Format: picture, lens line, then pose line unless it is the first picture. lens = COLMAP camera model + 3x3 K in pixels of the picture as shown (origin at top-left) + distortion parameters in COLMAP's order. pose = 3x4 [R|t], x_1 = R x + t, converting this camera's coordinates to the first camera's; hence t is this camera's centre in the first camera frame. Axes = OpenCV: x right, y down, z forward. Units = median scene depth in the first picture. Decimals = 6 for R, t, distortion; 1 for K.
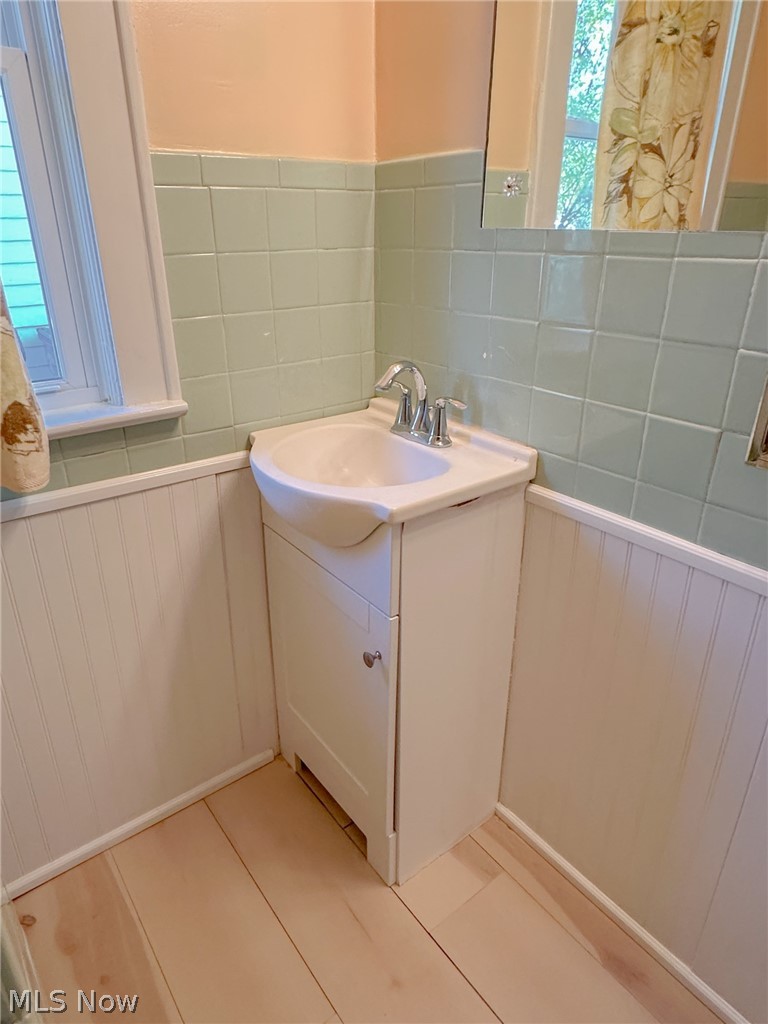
lens RADIAL K [[638.0, 0, 379.4], [0, 638.0, 511.3], [0, 0, 1]] dist [0.018093, 0.001632]
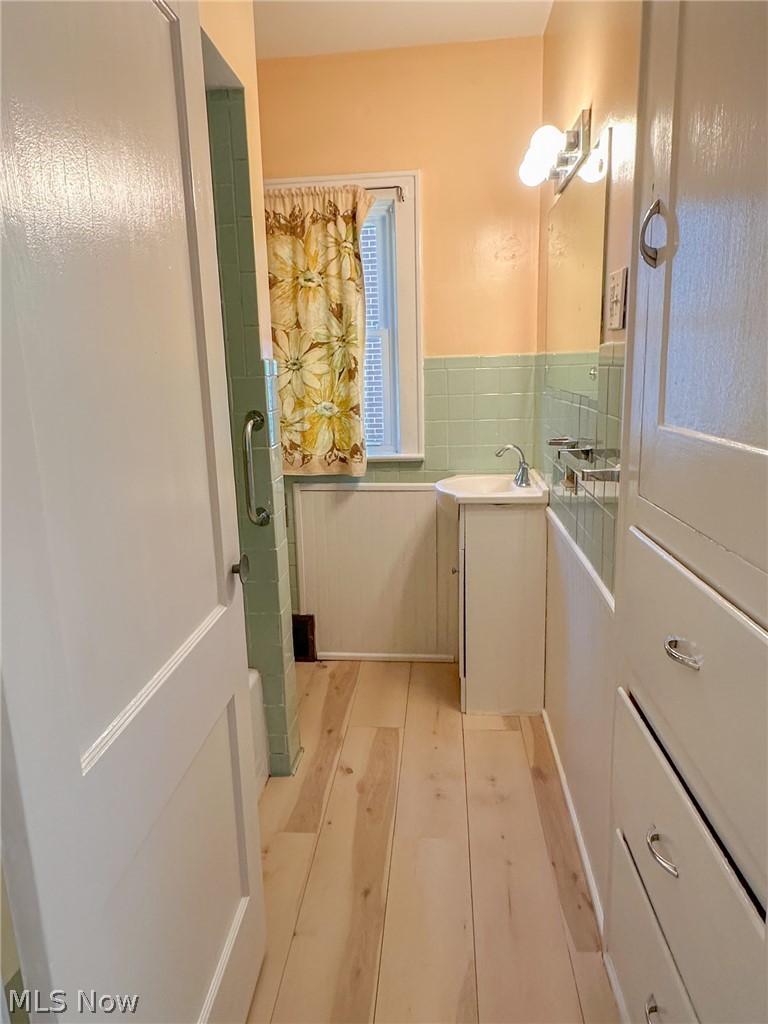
lens RADIAL K [[638.0, 0, 384.2], [0, 638.0, 511.2], [0, 0, 1]] dist [0.018093, 0.001632]
pose [[0.744270, 0.130341, -0.655037, 1.154472], [-0.253271, 0.962597, -0.096232, 0.291677], [0.617994, 0.237525, 0.749444, -0.793617]]
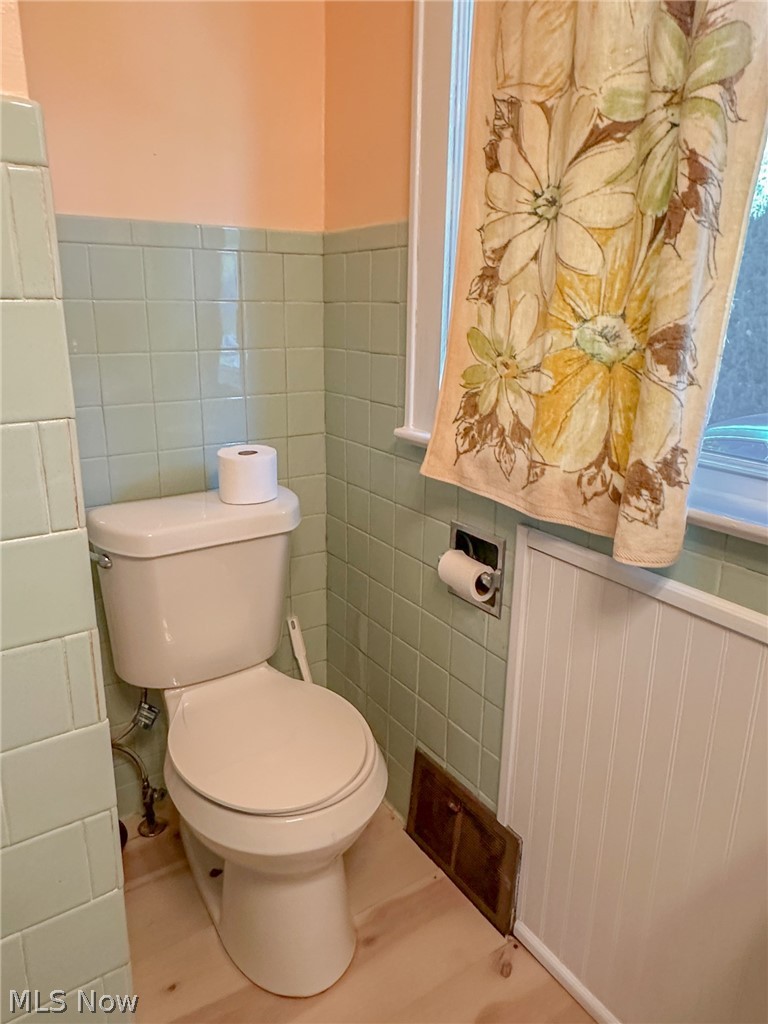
lens RADIAL K [[697.7, 0, 381.1], [0, 697.7, 501.1], [0, 0, 1]] dist [0.008433, 0.000940]
pose [[-0.069351, 0.277286, -0.958281, 0.296083], [-0.423548, 0.861533, 0.279943, -0.192455], [0.903215, 0.425292, 0.057696, 0.530904]]
